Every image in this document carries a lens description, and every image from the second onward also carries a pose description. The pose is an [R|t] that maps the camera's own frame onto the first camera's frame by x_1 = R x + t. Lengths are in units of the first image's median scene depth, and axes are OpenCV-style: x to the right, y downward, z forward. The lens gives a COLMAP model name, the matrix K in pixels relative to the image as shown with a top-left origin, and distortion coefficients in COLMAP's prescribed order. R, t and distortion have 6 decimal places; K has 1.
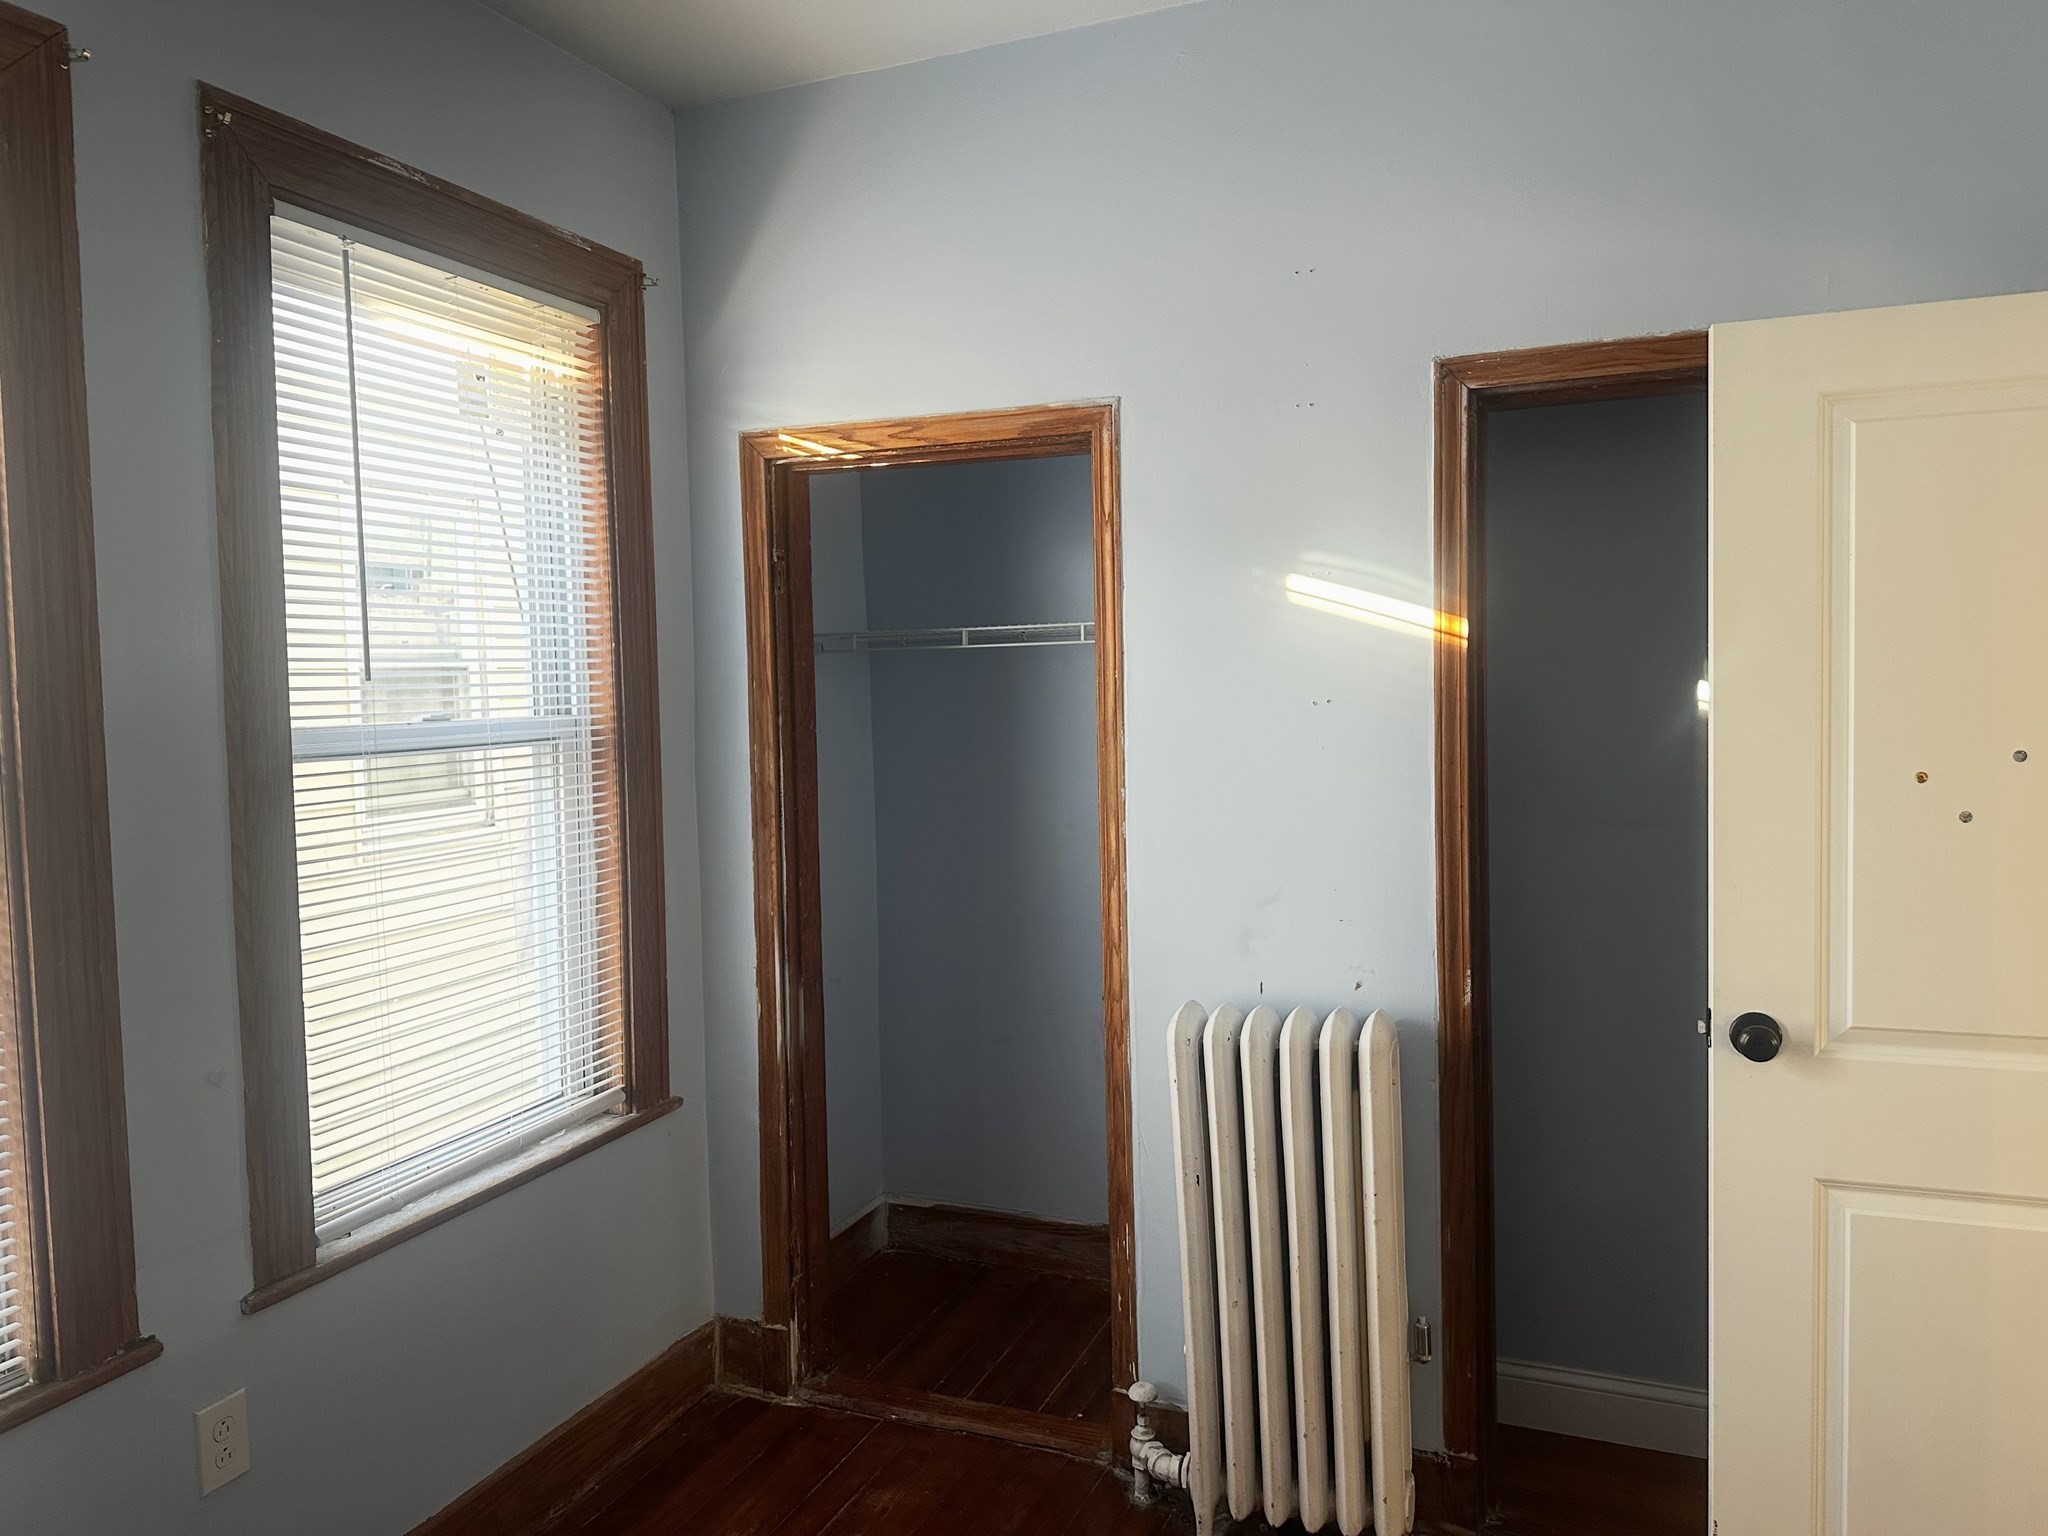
lens RADIAL K [[1426.9, 0, 1024.0], [0, 1426.9, 768.0], [0, 0, 1]] dist [-0.003200, -0.037317]
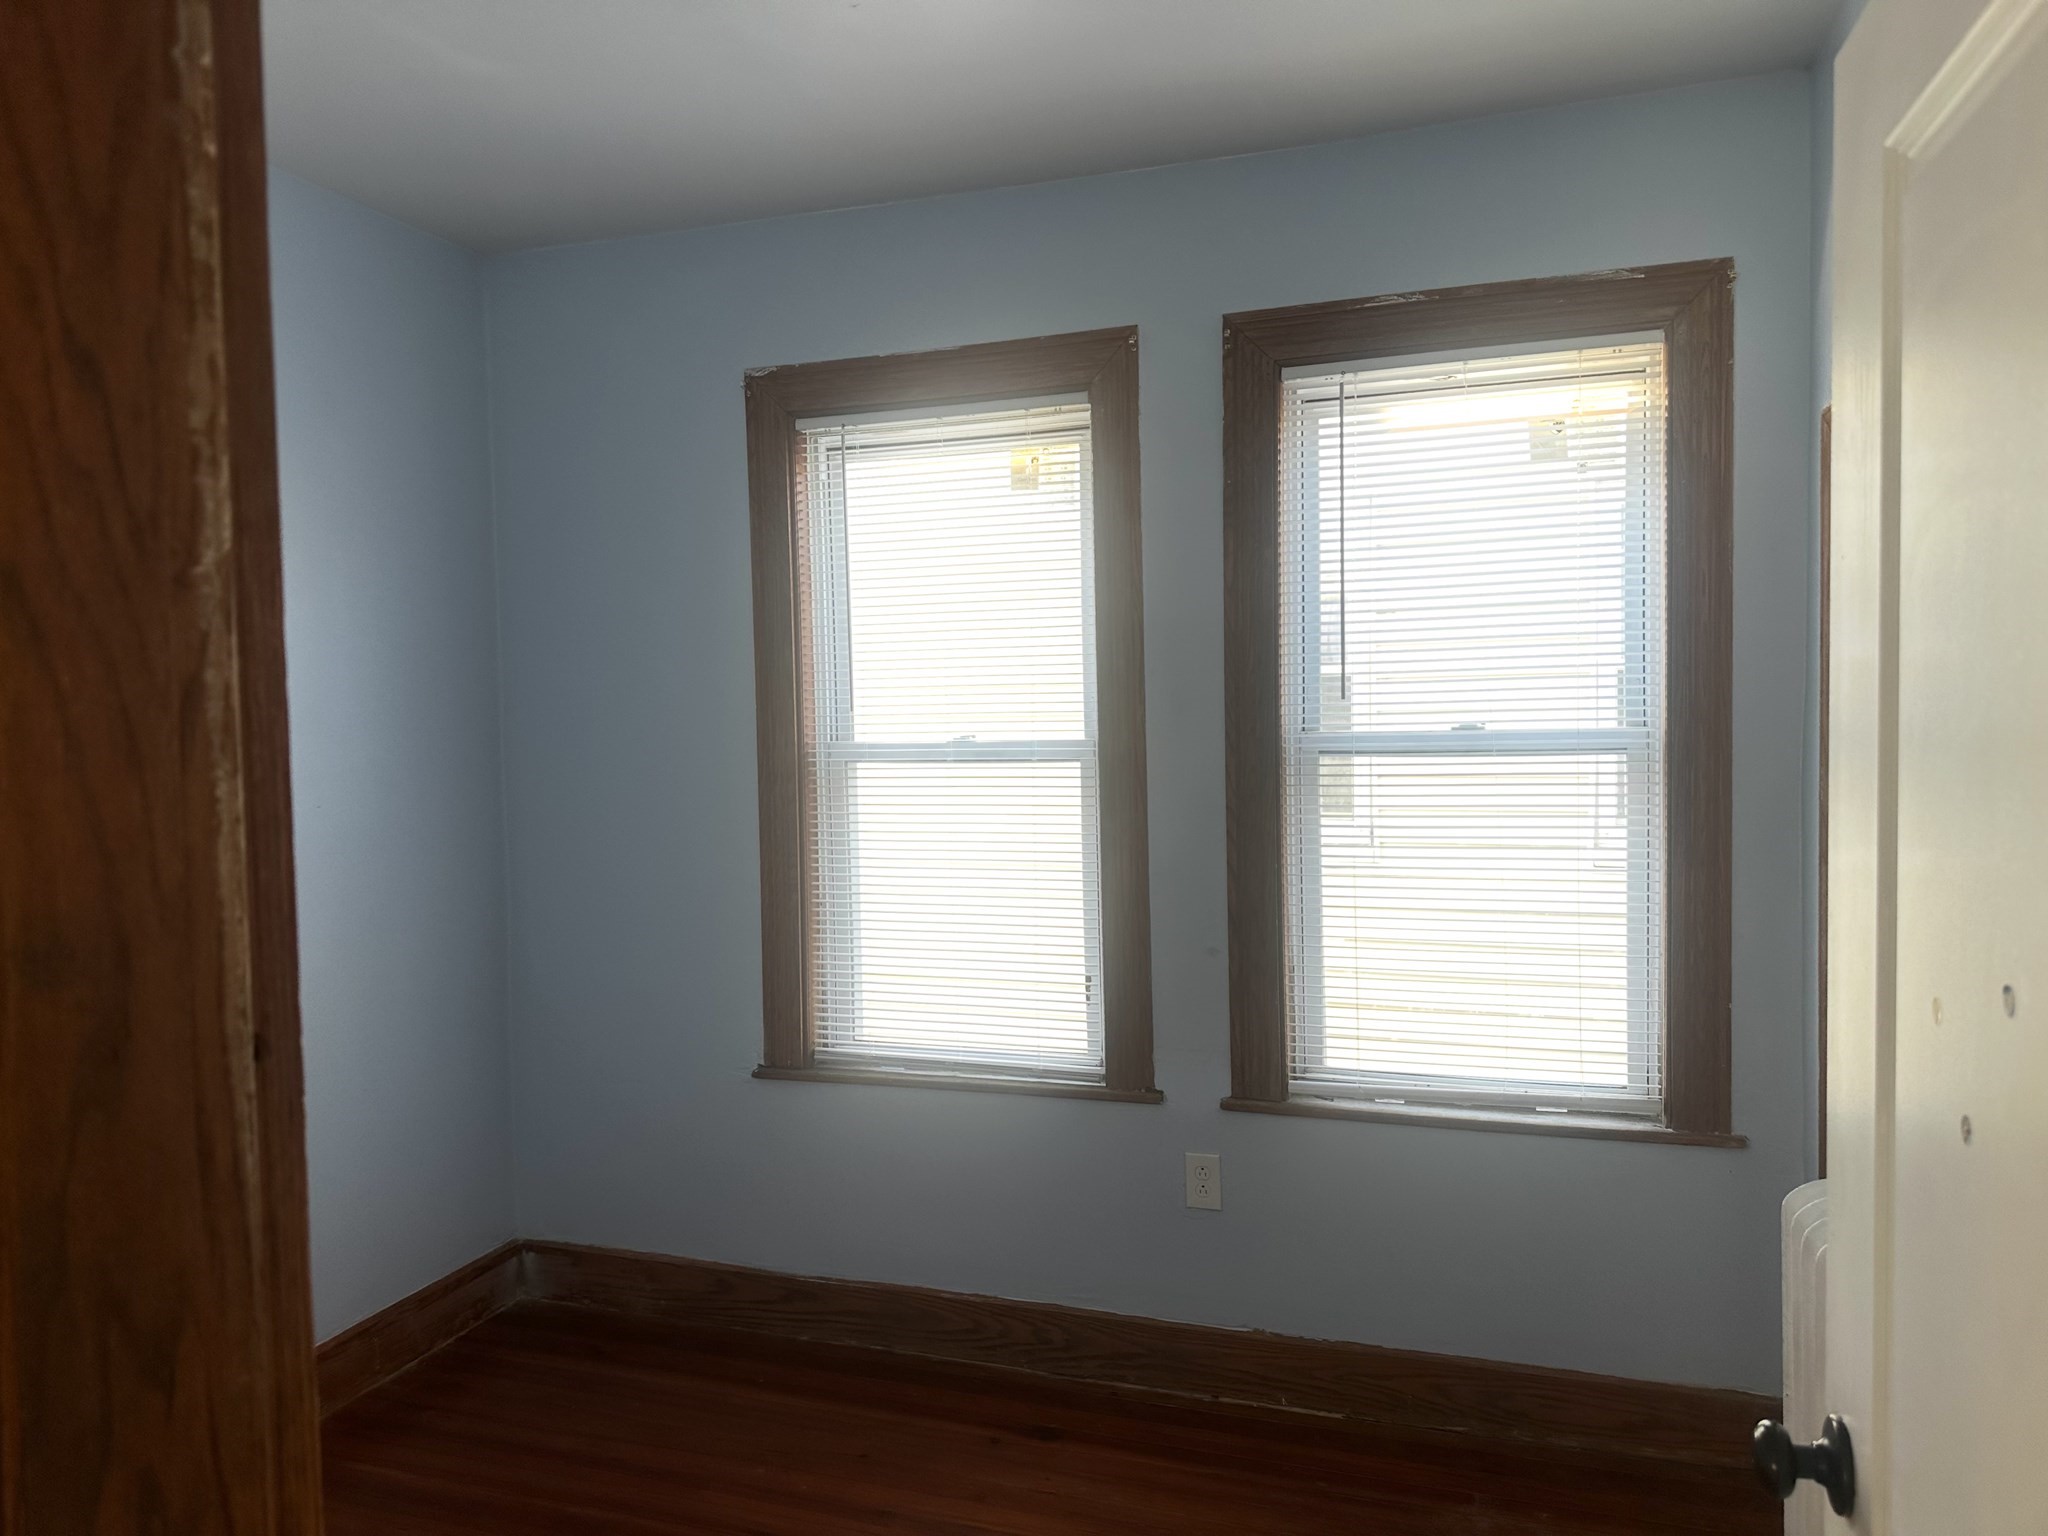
lens RADIAL K [[1426.9, 0, 1024.0], [0, 1426.9, 768.0], [0, 0, 1]] dist [-0.003200, -0.037317]
pose [[0.031877, 0.065897, -0.997317, 0.788204], [-0.041430, 0.997054, 0.064555, -0.062390], [0.998633, 0.039261, 0.034513, 0.577440]]
